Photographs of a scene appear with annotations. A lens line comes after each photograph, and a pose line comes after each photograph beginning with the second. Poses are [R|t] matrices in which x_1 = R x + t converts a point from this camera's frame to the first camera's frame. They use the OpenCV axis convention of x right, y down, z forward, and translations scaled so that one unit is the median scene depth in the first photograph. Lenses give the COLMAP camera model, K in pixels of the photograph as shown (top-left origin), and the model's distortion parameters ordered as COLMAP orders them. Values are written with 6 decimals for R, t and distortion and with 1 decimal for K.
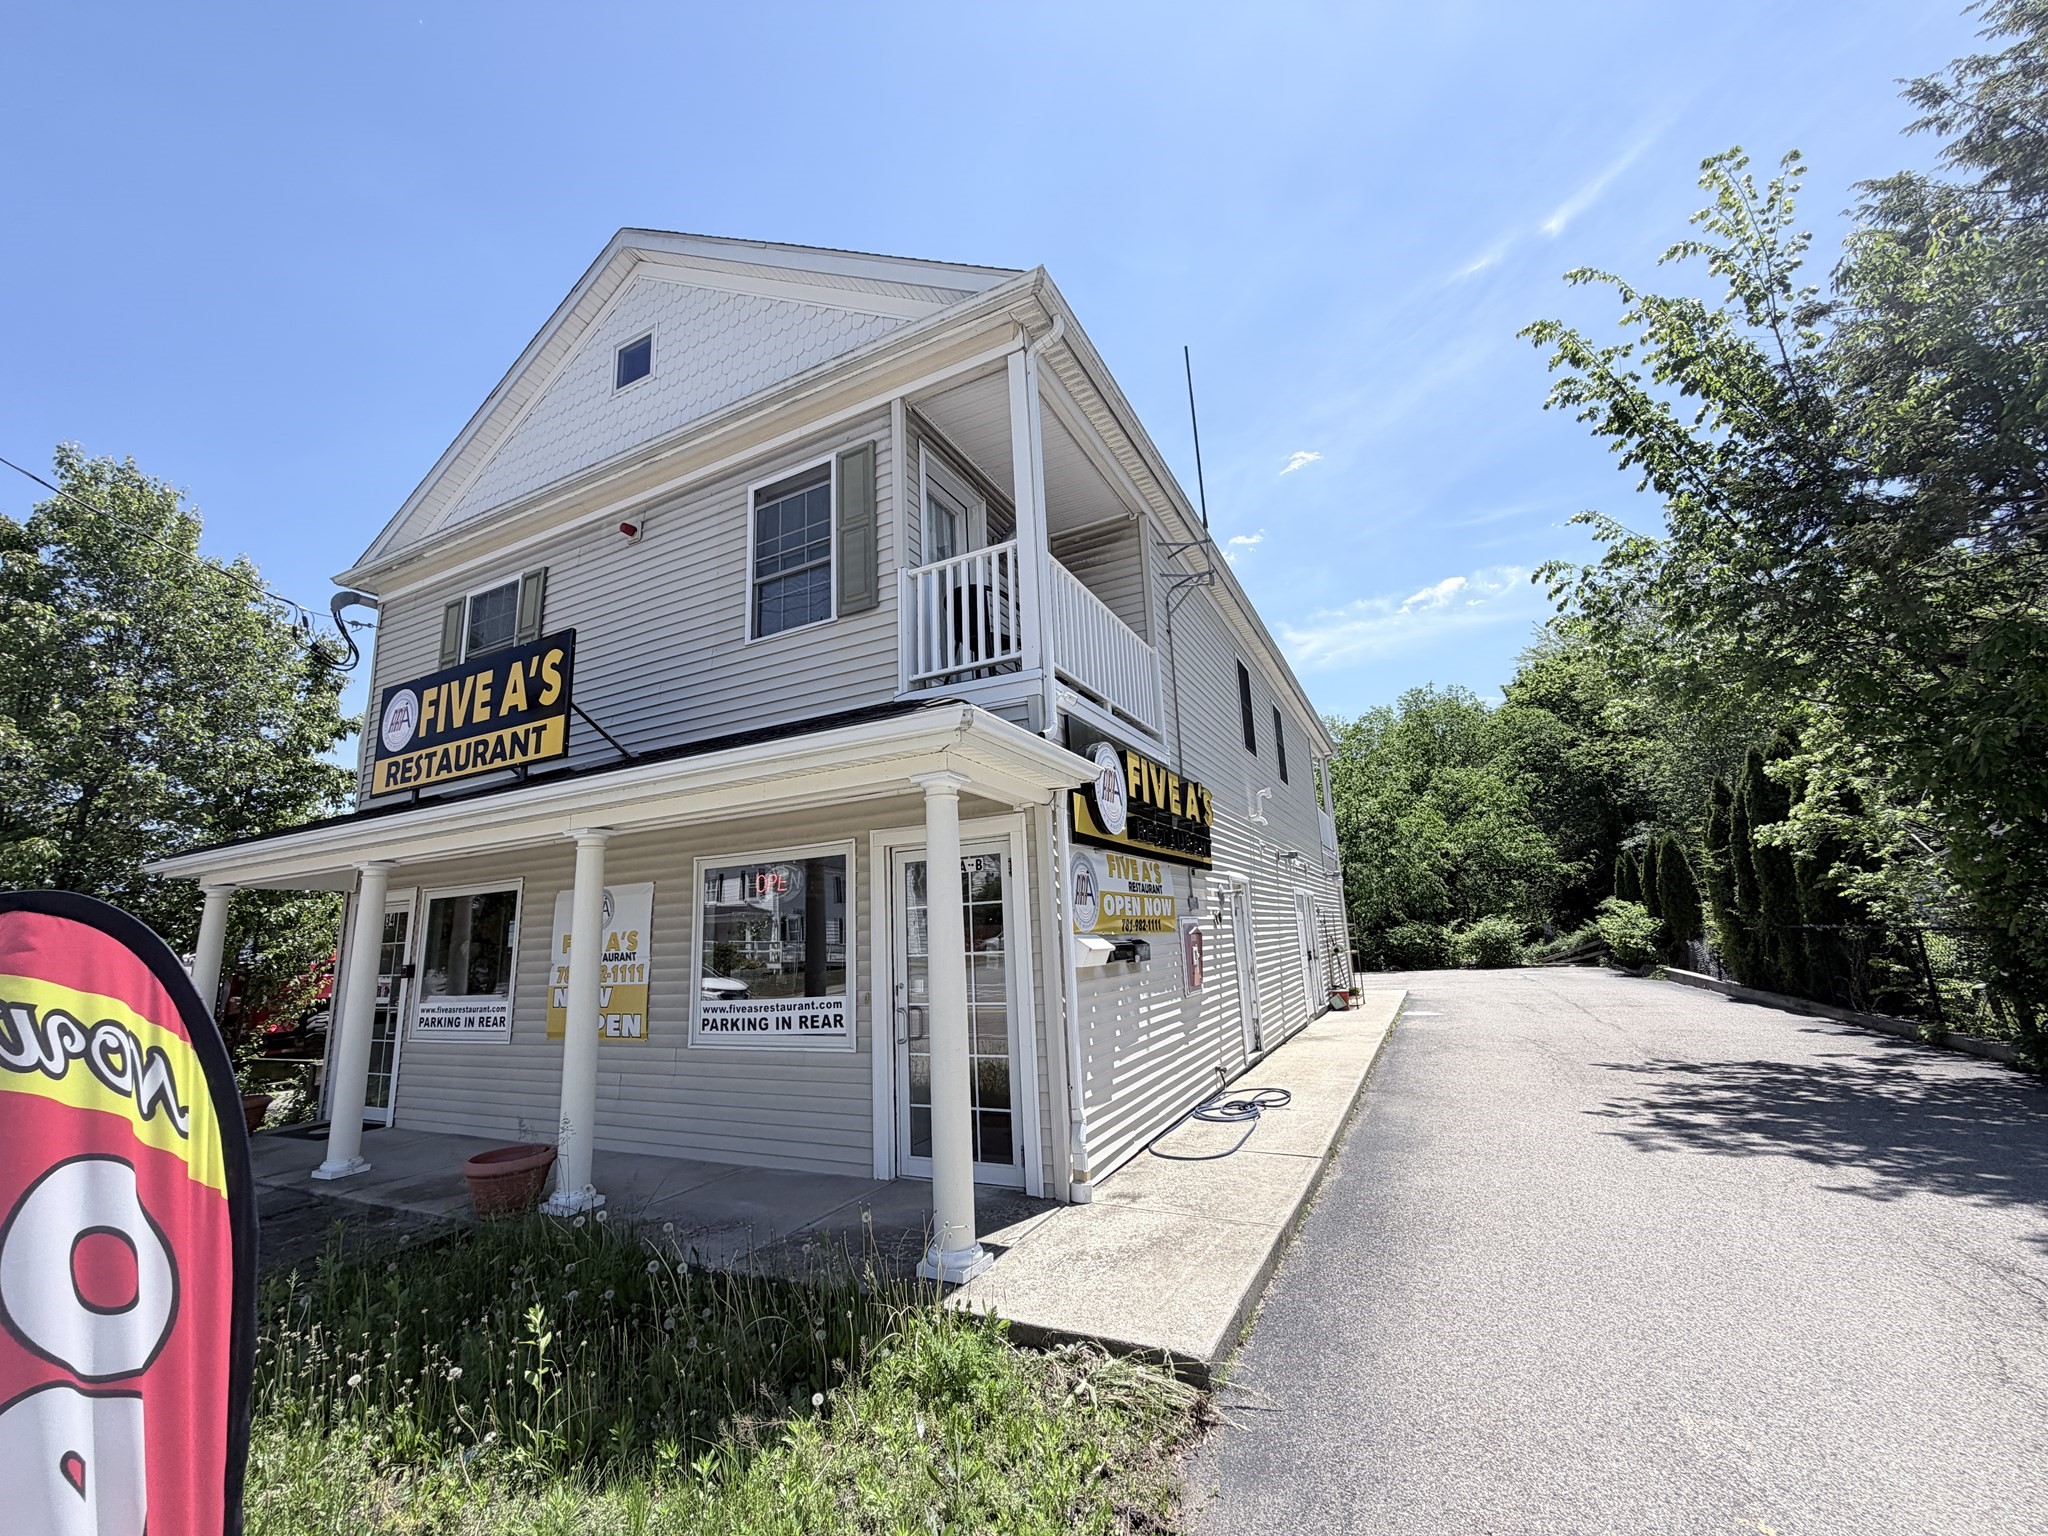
lens RADIAL K [[816.7, 0, 1017.8], [0, 816.7, 770.5], [0, 0, 1]] dist [0.000725, 0.000161]
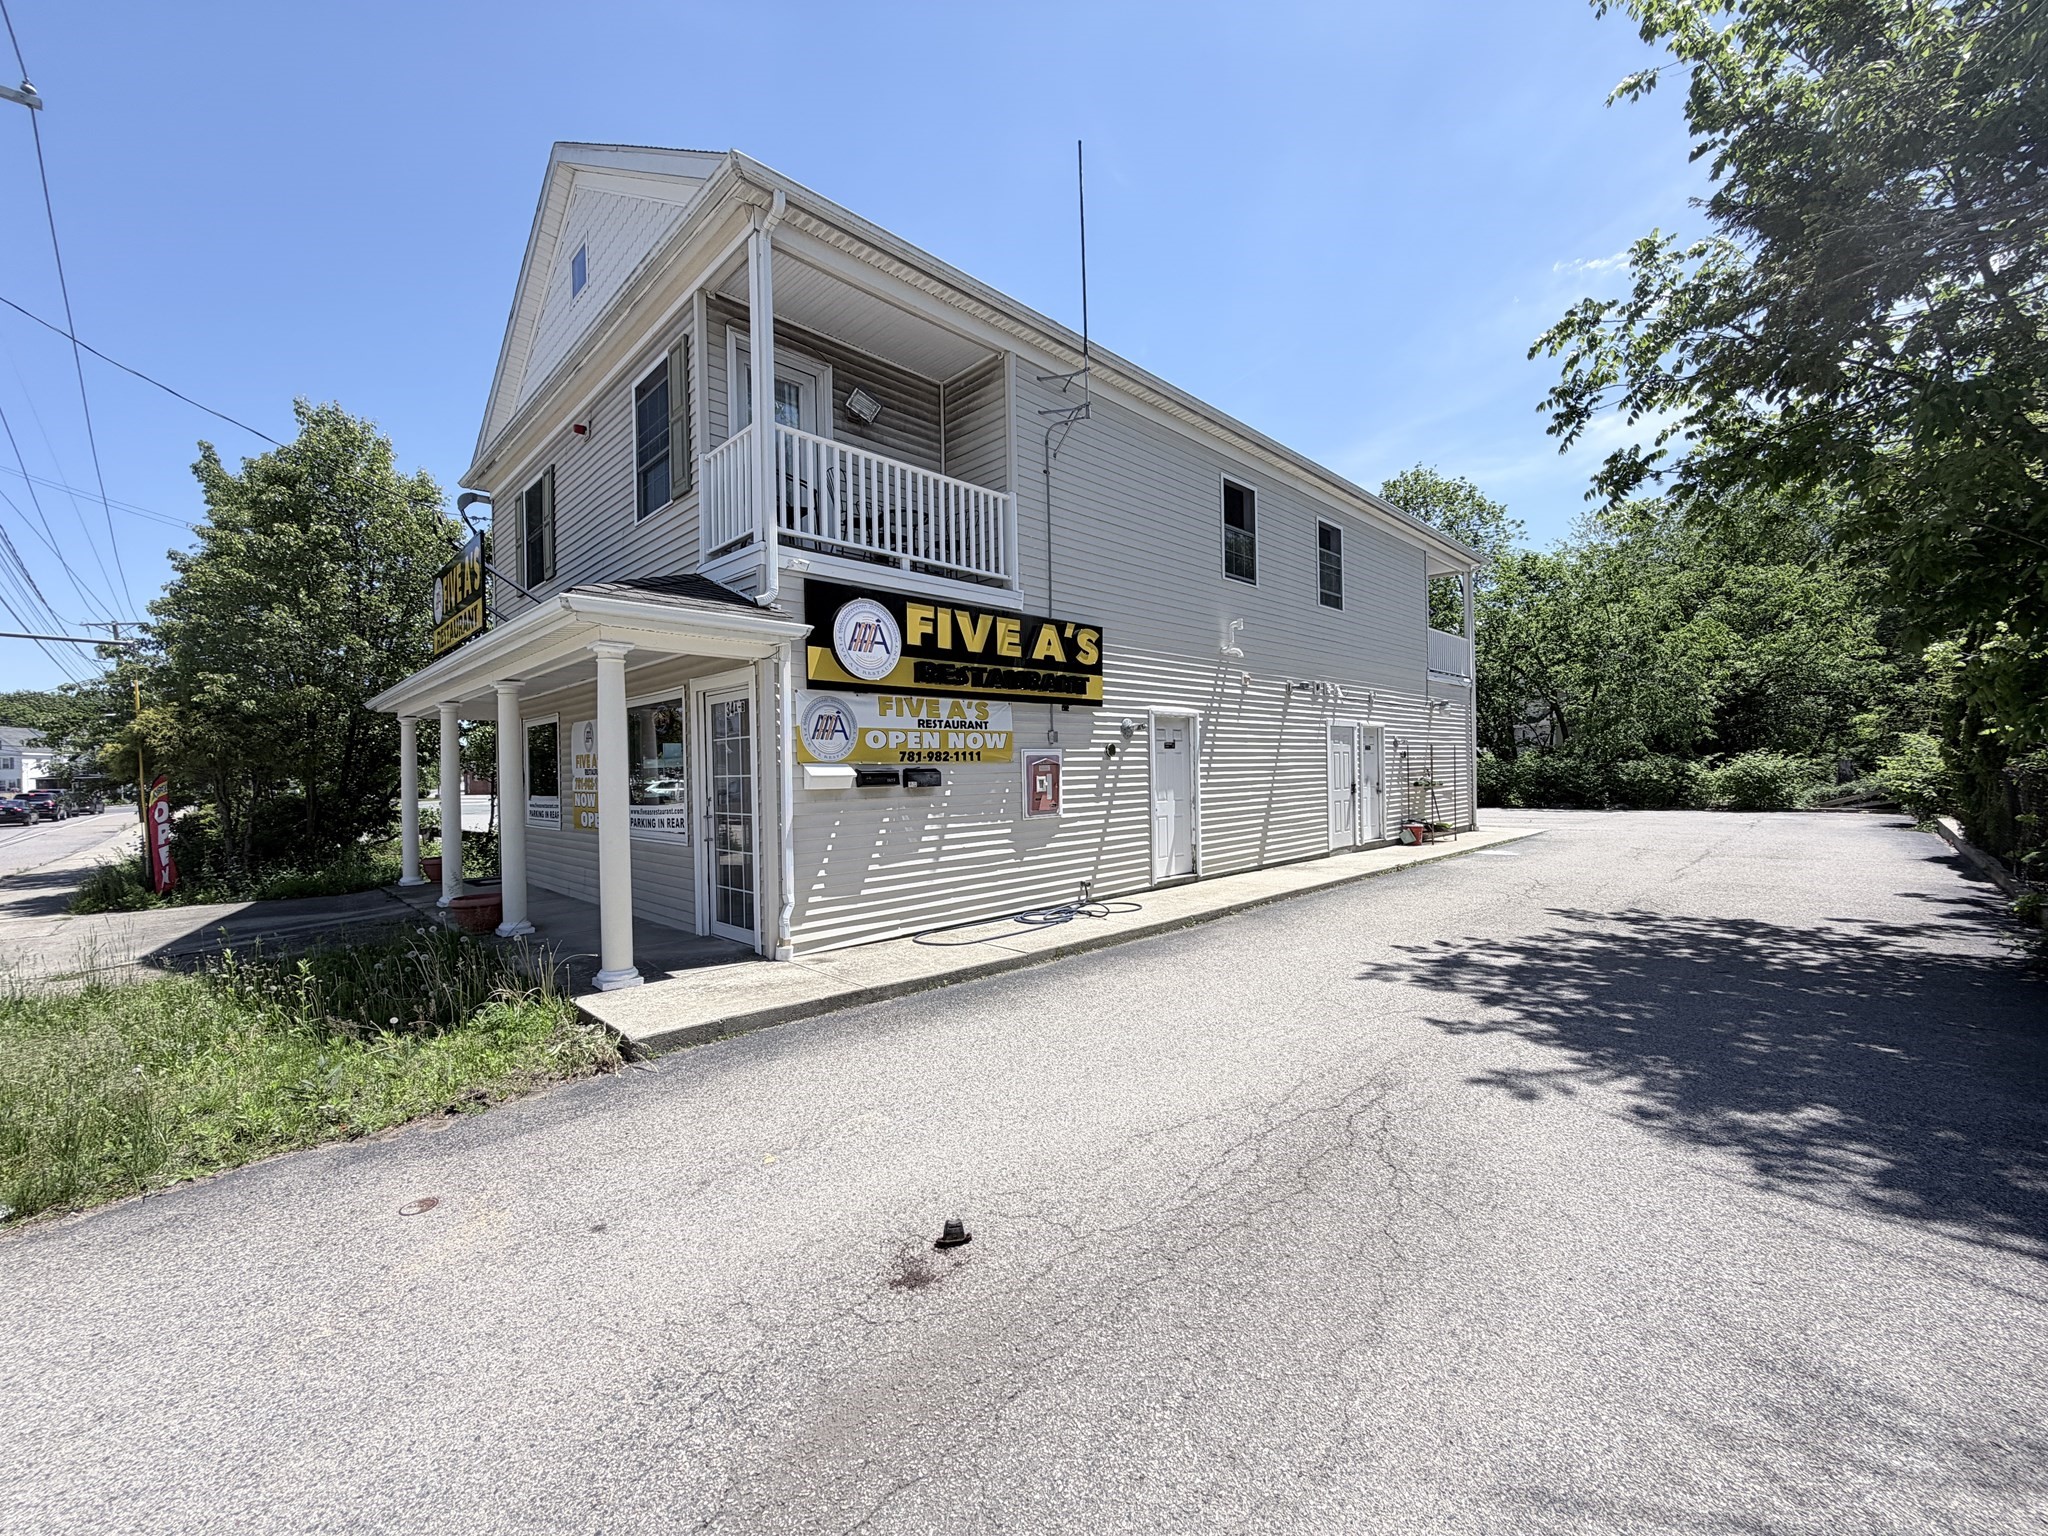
lens RADIAL K [[816.7, 0, 1017.8], [0, 816.7, 770.5], [0, 0, 1]] dist [0.000725, 0.000161]
pose [[0.948945, 0.023959, -0.314530, 0.497876], [0.043499, 0.977646, 0.205710, -0.018657], [0.312427, -0.208890, 0.926690, -0.029322]]
